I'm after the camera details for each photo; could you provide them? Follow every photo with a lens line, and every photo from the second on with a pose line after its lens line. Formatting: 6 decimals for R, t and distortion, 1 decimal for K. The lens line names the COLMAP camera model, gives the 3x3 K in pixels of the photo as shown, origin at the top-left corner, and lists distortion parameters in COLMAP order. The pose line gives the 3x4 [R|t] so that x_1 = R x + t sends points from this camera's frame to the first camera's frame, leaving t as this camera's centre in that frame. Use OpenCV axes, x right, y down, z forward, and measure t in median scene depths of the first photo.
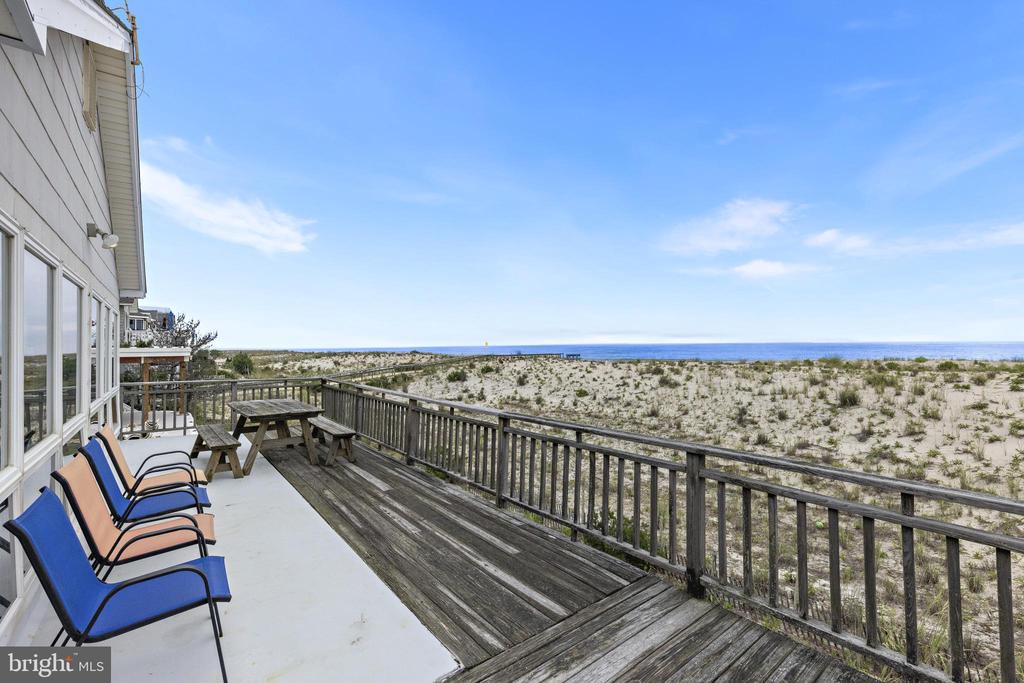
lens RADIAL K [[434.5, 0, 509.1], [0, 434.5, 326.4], [0, 0, 1]] dist [0.000299, 0.000077]
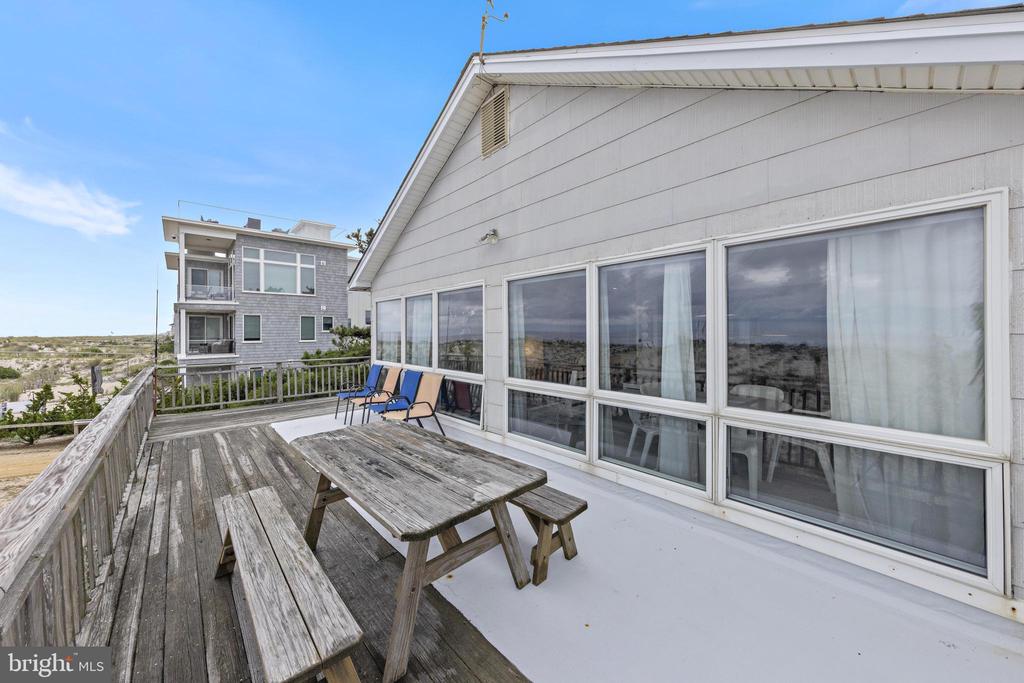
lens RADIAL K [[368.5, 0, 512.9], [0, 368.5, 327.8], [0, 0, 1]] dist [0.002220, 0.000067]
pose [[-0.997722, 0.019490, -0.064577, -0.861275], [0.022913, 0.998347, -0.052708, 0.098754], [0.063443, -0.054067, -0.996520, 1.894692]]
